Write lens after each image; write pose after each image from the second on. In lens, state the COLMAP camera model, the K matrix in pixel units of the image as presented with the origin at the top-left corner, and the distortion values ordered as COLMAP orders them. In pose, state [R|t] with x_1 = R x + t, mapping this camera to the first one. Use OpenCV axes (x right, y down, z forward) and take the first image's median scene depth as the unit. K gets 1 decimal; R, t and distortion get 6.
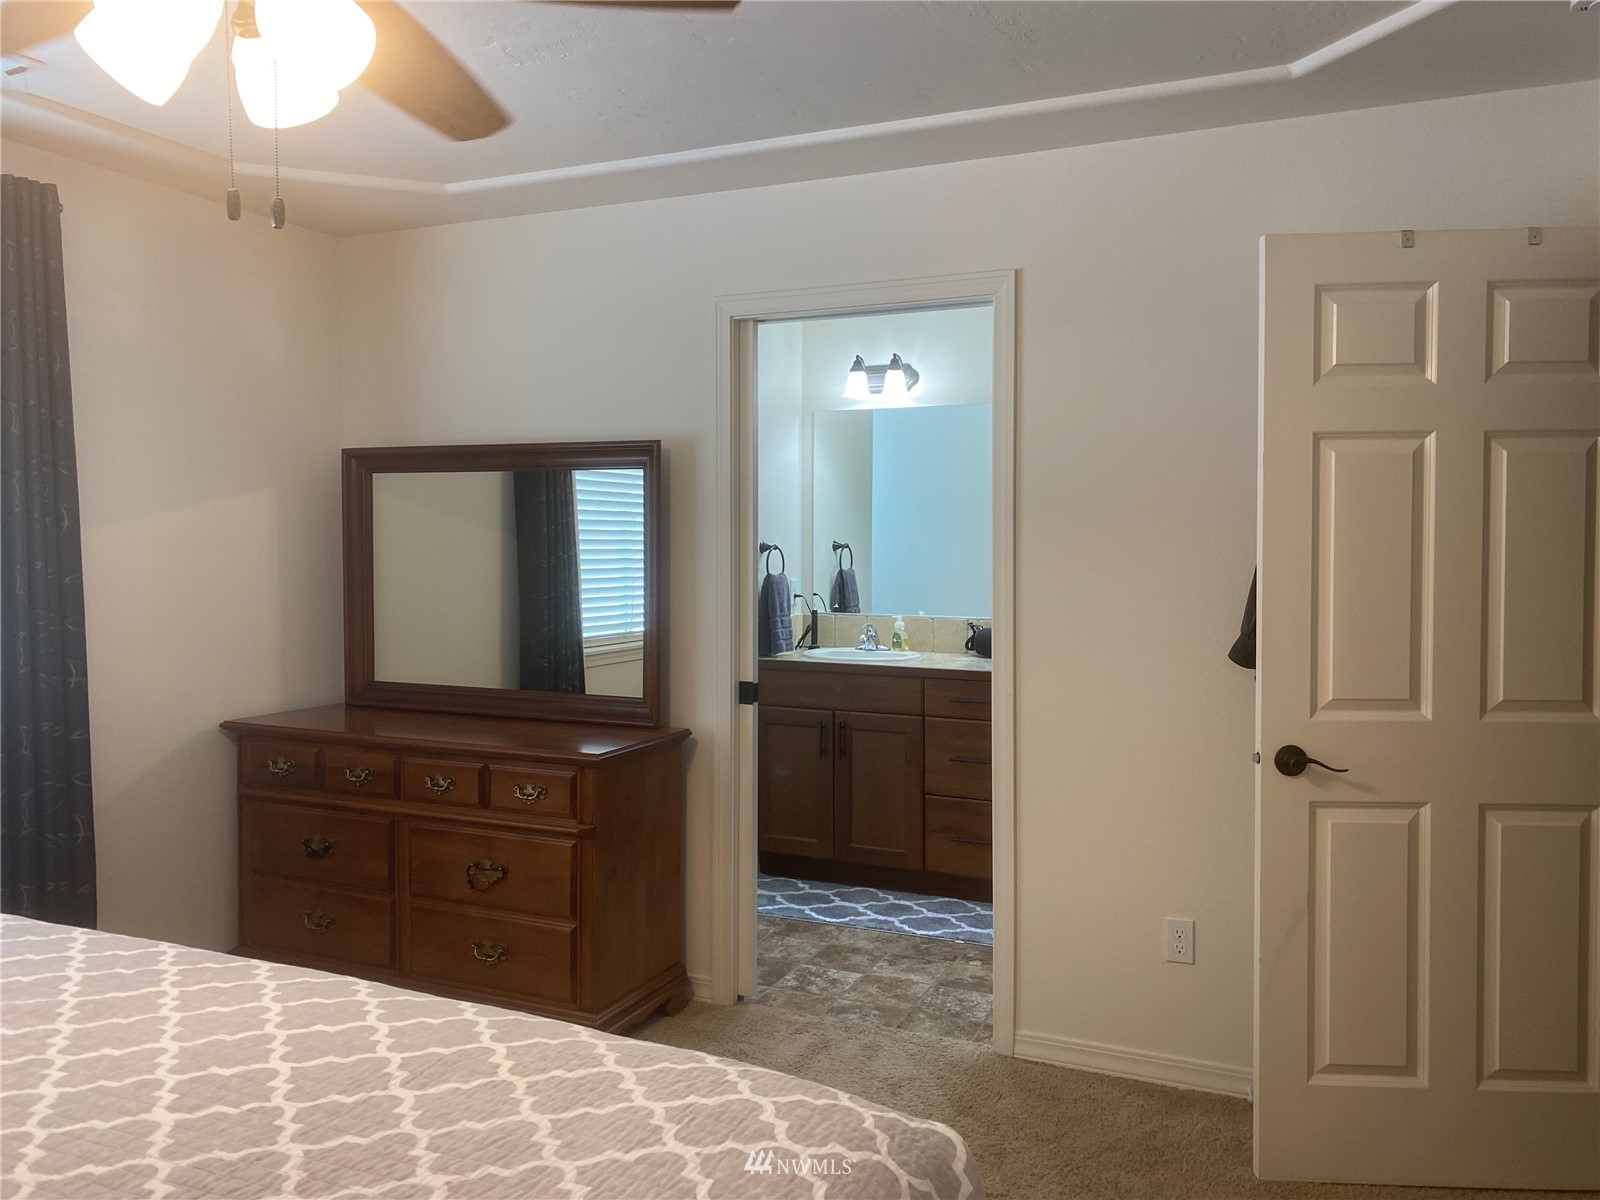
lens RADIAL K [[1224.2, 0, 819.7], [0, 1224.2, 568.7], [0, 0, 1]] dist [0.047072, -0.042315]
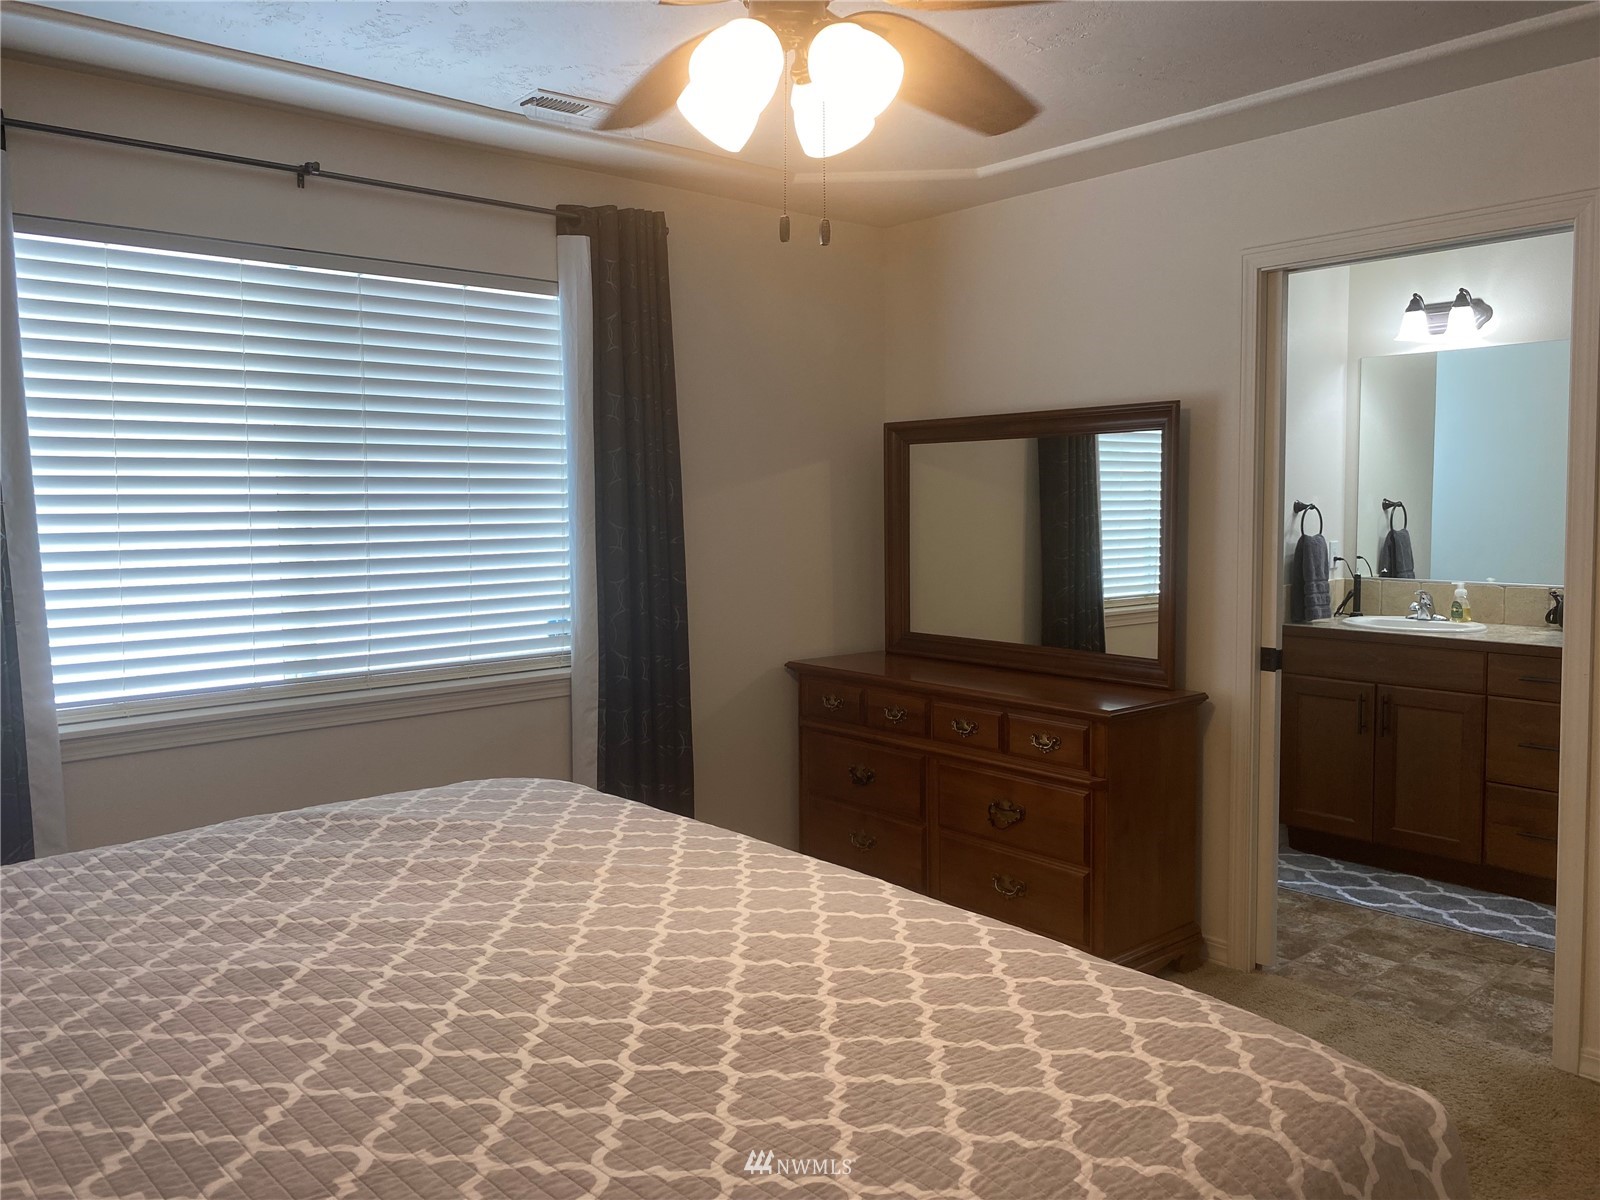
lens RADIAL K [[1224.2, 0, 819.7], [0, 1224.2, 568.7], [0, 0, 1]] dist [0.047072, -0.042315]
pose [[0.909866, 0.013653, -0.414677, 0.018182], [-0.000185, 0.999472, 0.032499, -0.001208], [0.414901, -0.029493, 0.909388, -0.028611]]
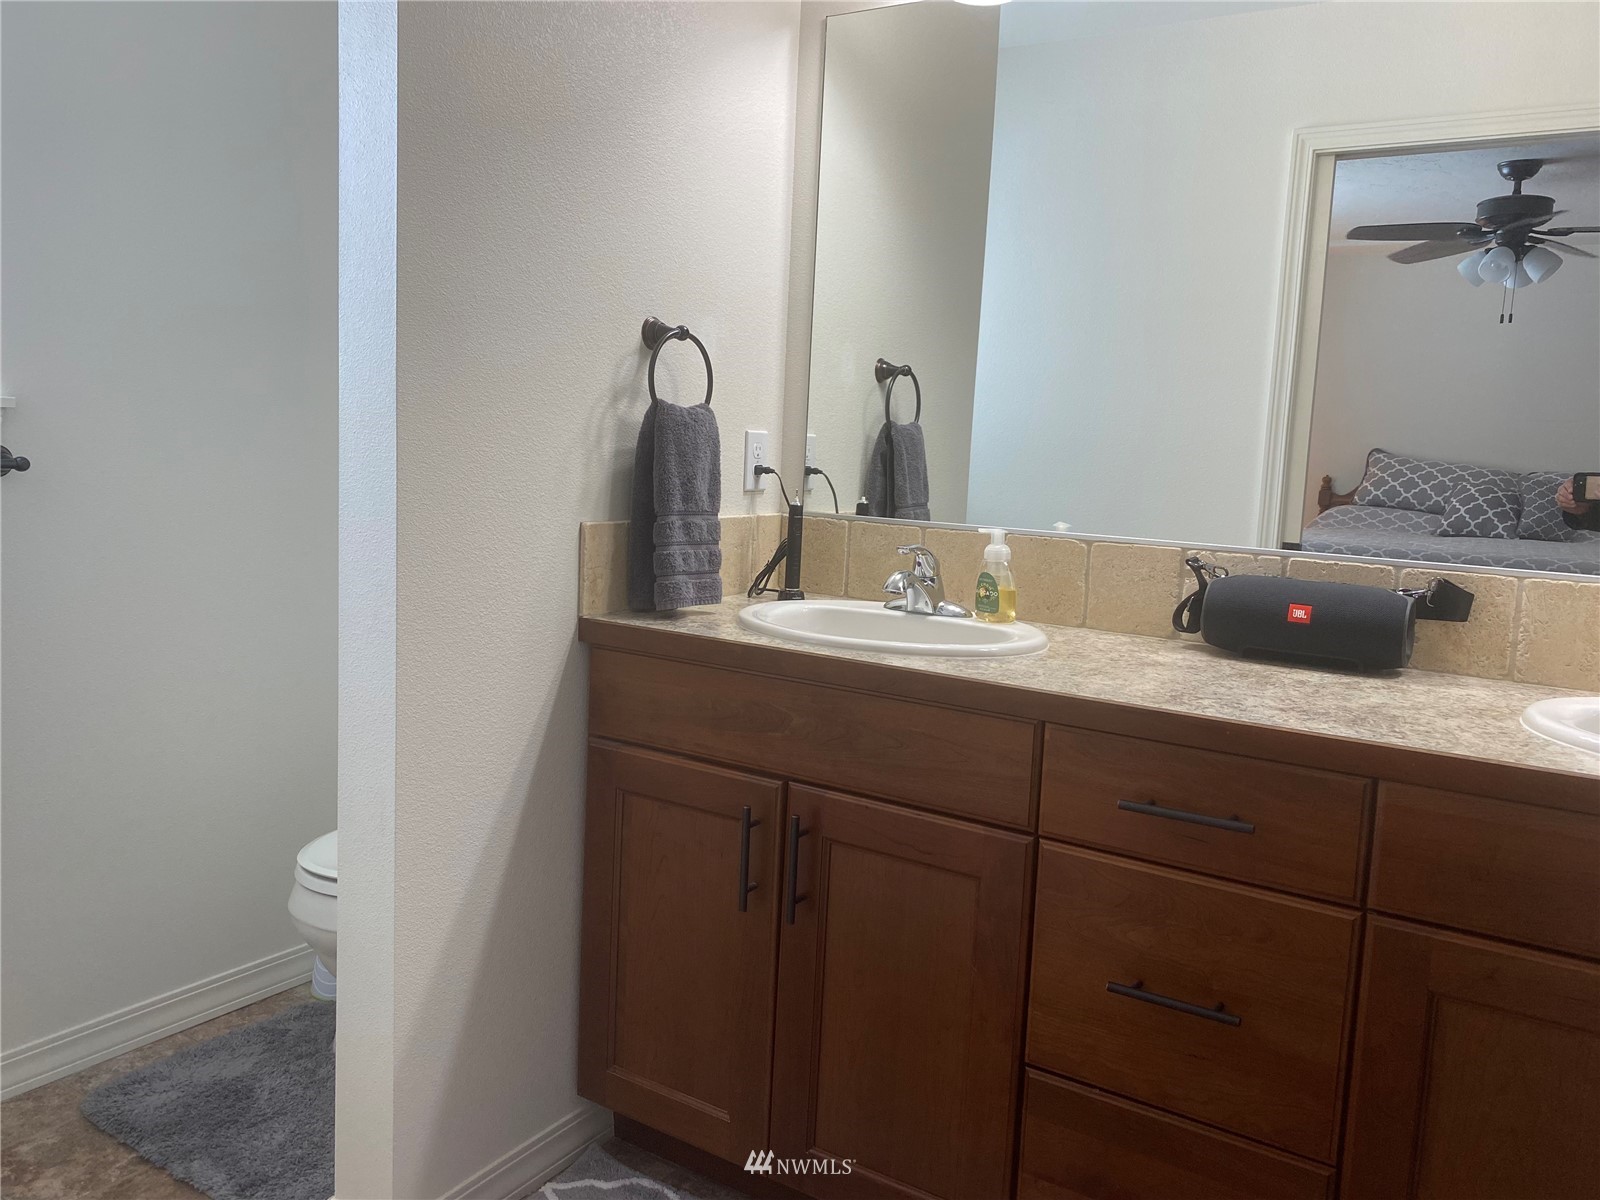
lens RADIAL K [[1226.5, 0, 794.8], [0, 1226.5, 574.5], [0, 0, 1]] dist [0.092640, -0.106488]
pose [[0.987742, 0.057597, -0.145083, 0.082769], [-0.046866, 0.995980, 0.076332, 0.037010], [0.148896, -0.068597, 0.986471, 0.859099]]
